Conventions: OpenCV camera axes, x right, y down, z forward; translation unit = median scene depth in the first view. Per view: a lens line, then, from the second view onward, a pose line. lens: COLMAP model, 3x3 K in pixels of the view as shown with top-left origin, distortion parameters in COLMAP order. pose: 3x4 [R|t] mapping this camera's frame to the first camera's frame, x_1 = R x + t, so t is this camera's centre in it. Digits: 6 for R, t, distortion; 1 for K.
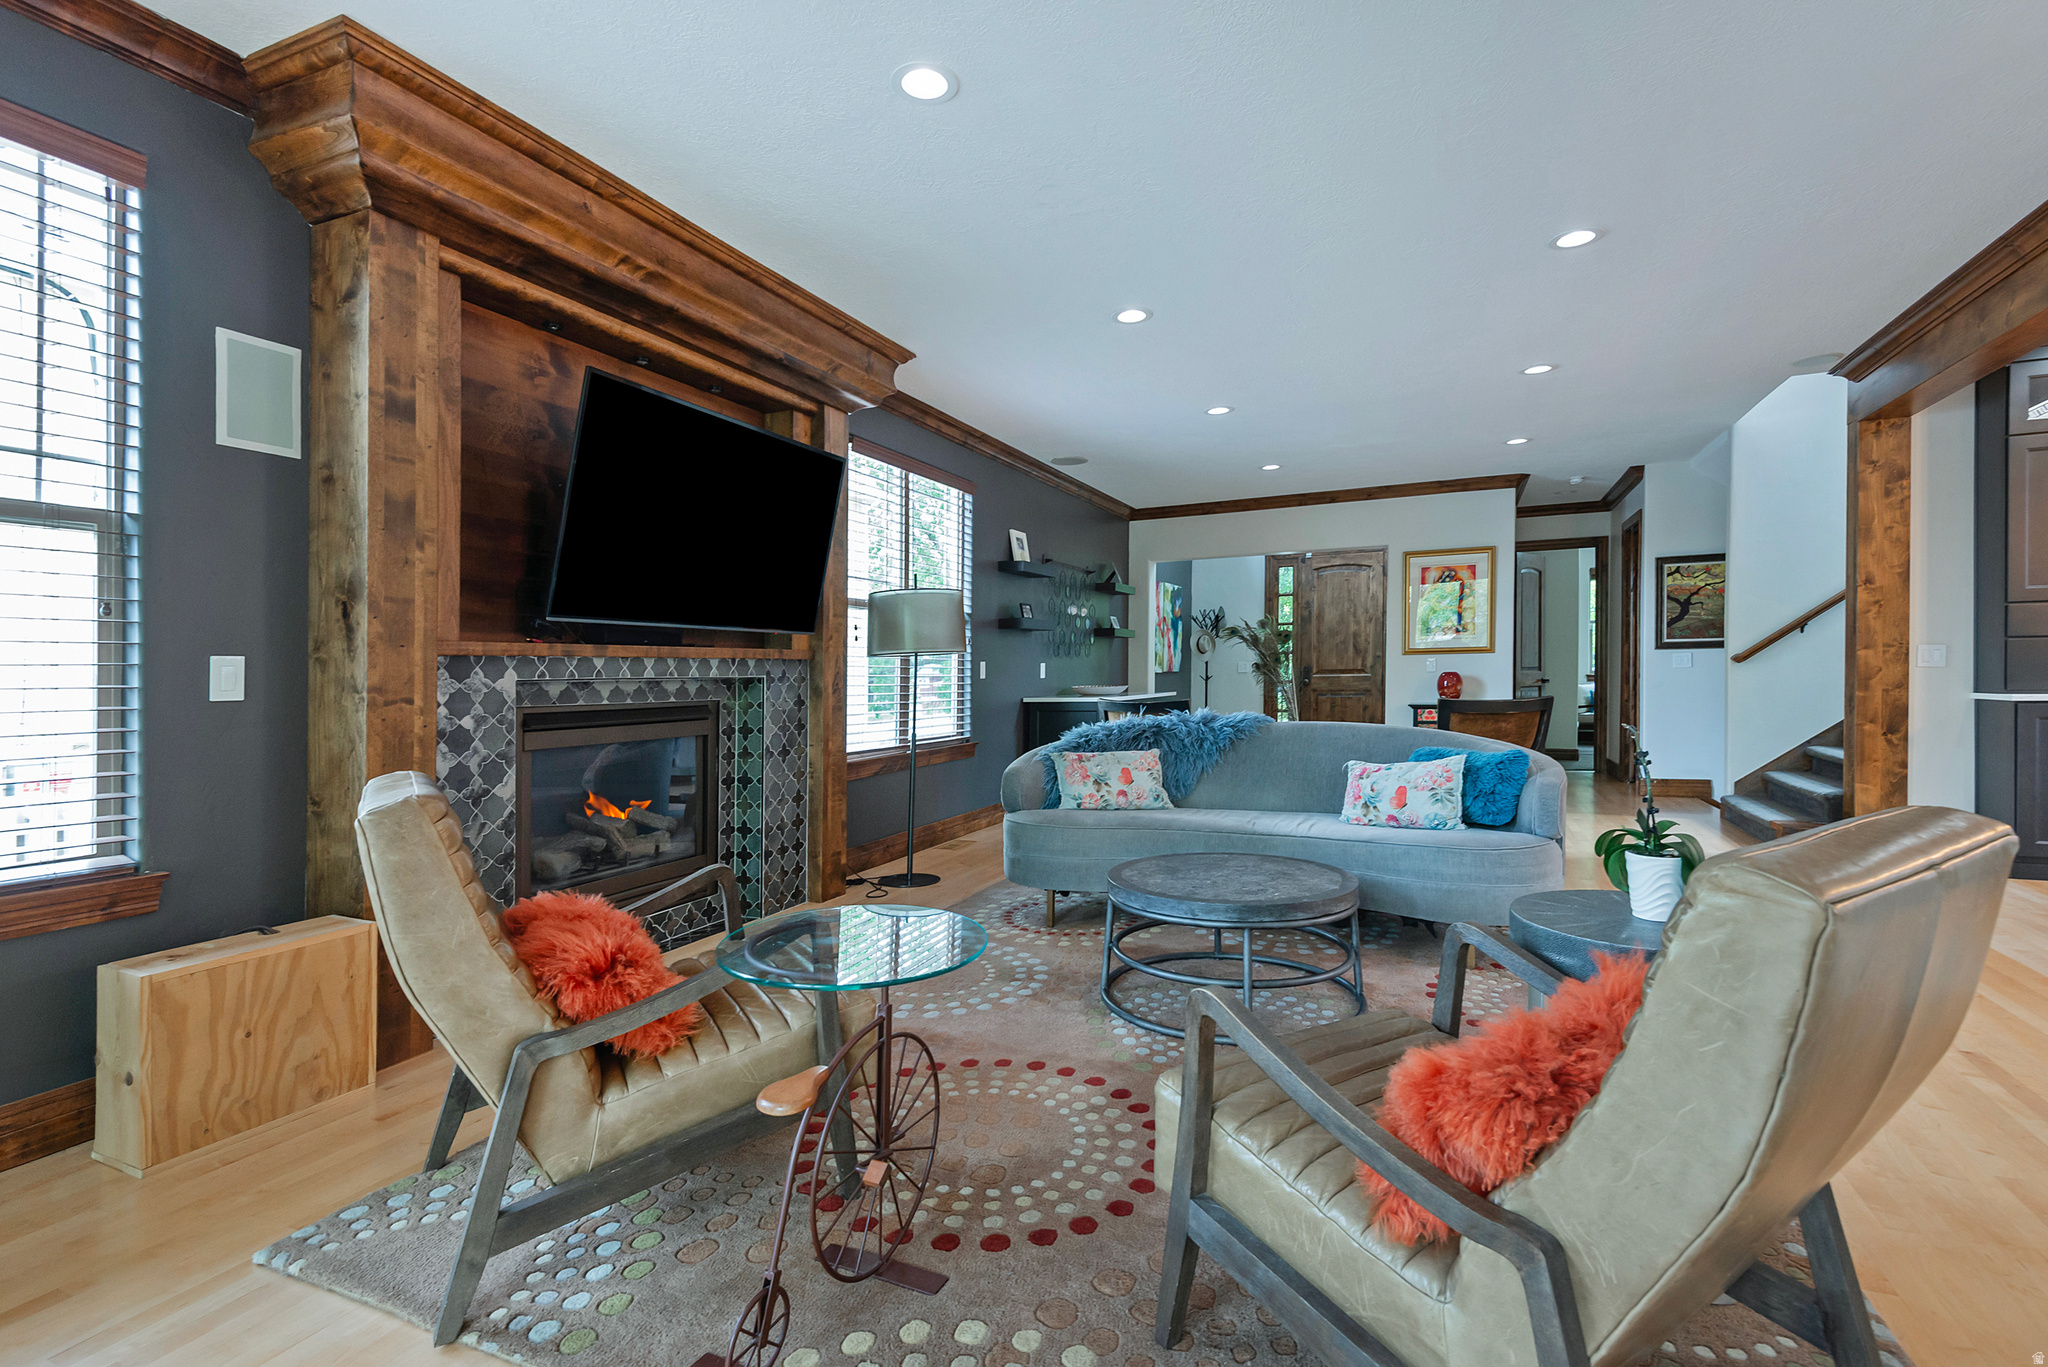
lens RADIAL K [[980.0, 0, 1017.0], [0, 980.0, 667.3], [0, 0, 1]] dist [0.001511, 0.000789]
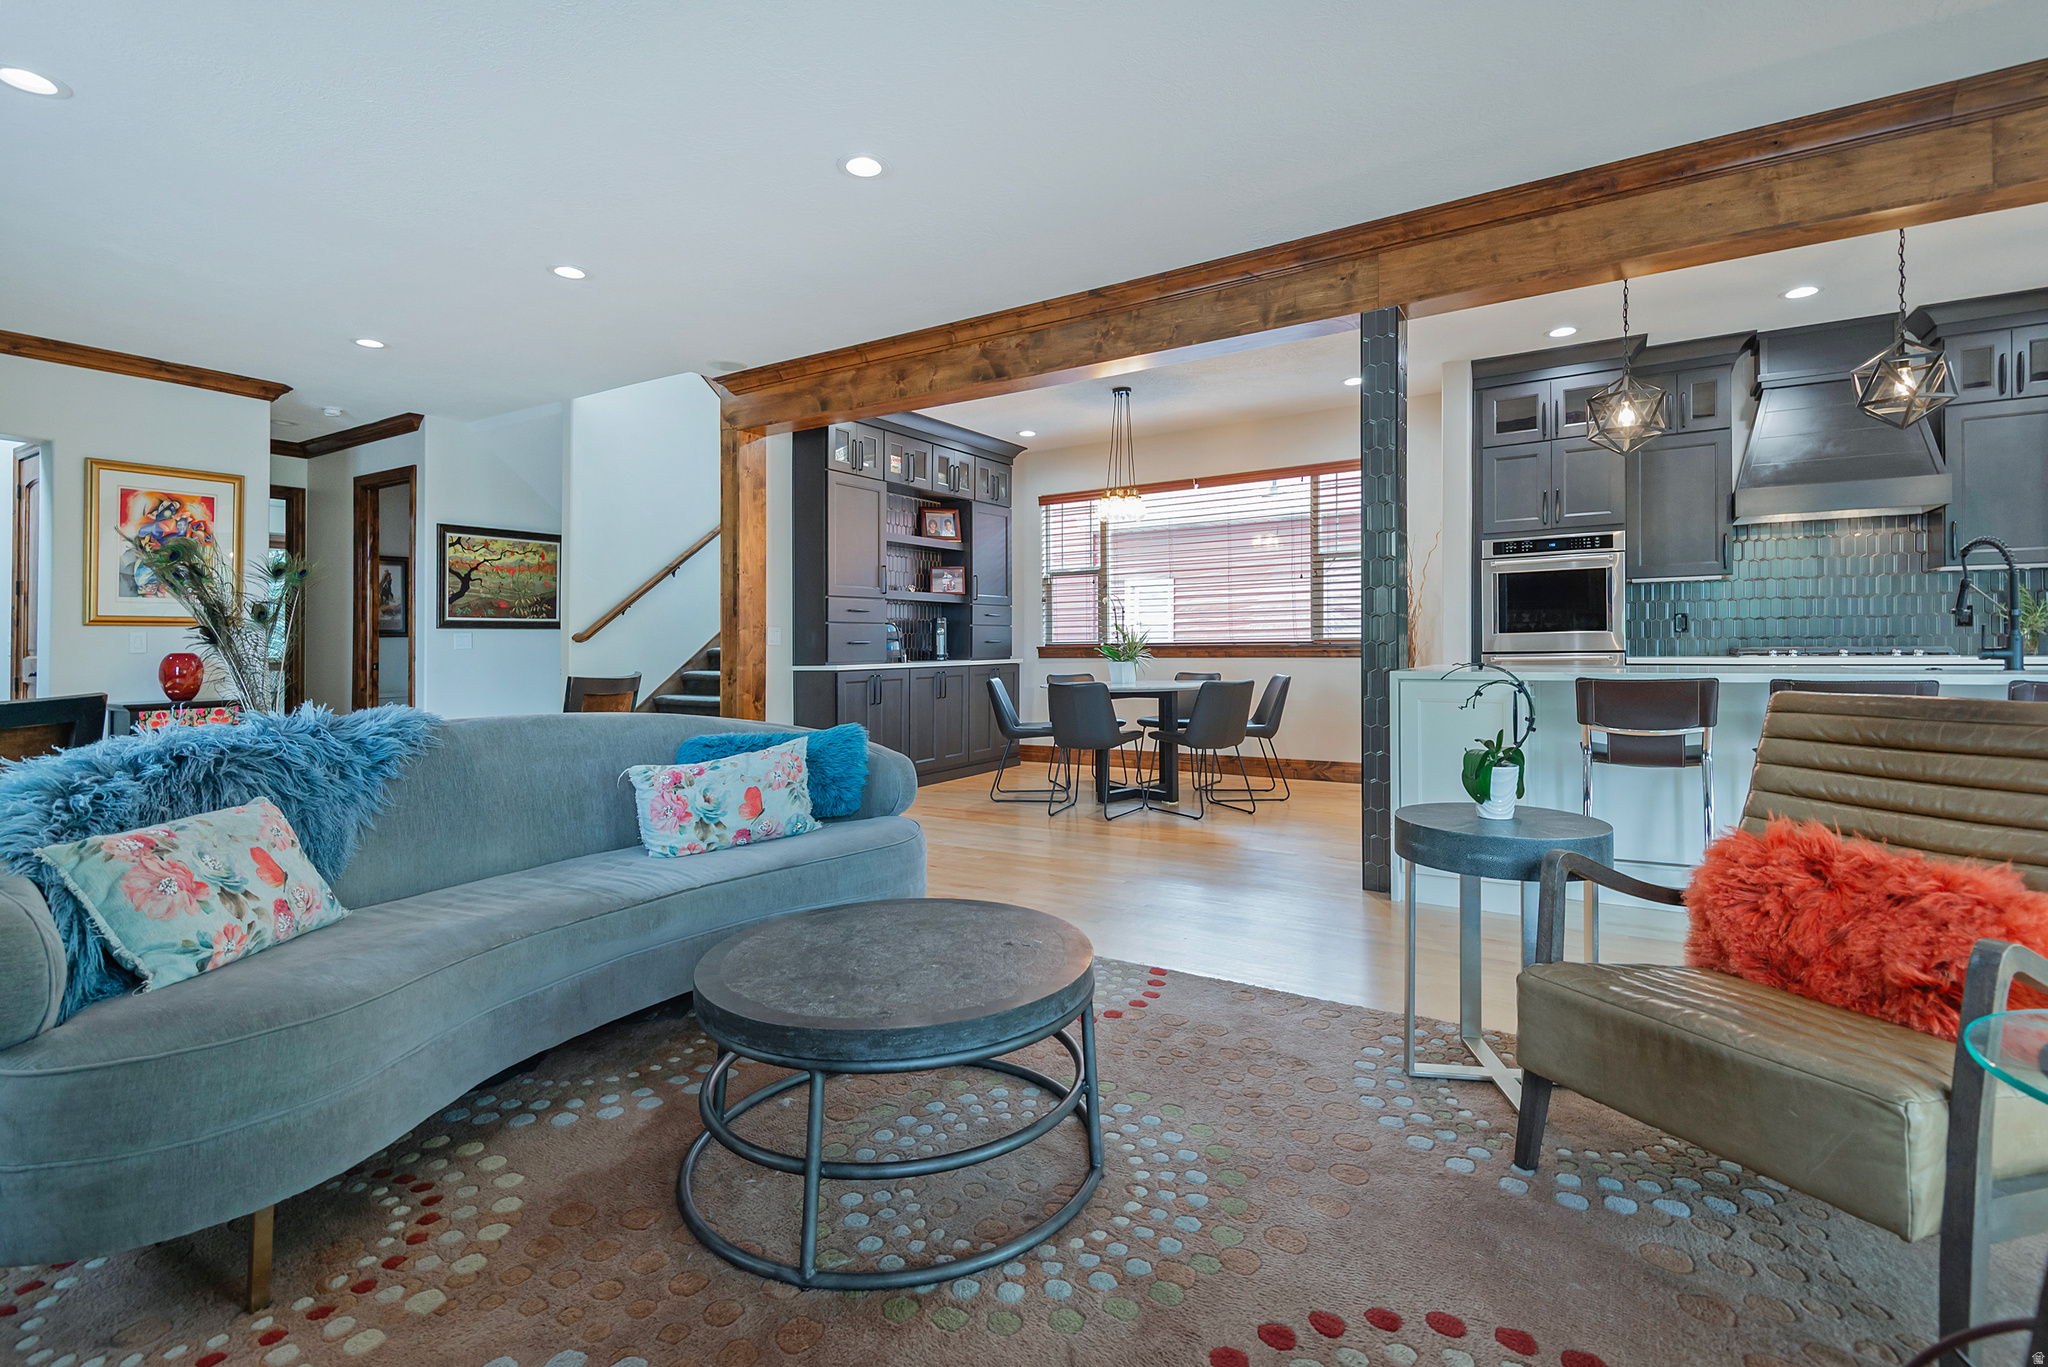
lens RADIAL K [[979.0, 0, 1022.3], [0, 979.0, 656.8], [0, 0, 1]] dist [0.035591, -0.026980]
pose [[0.108345, 0.003916, 0.994106, -0.247715], [0.007025, 0.999964, -0.004704, 0.021745], [-0.994089, 0.007493, 0.108313, 0.555381]]
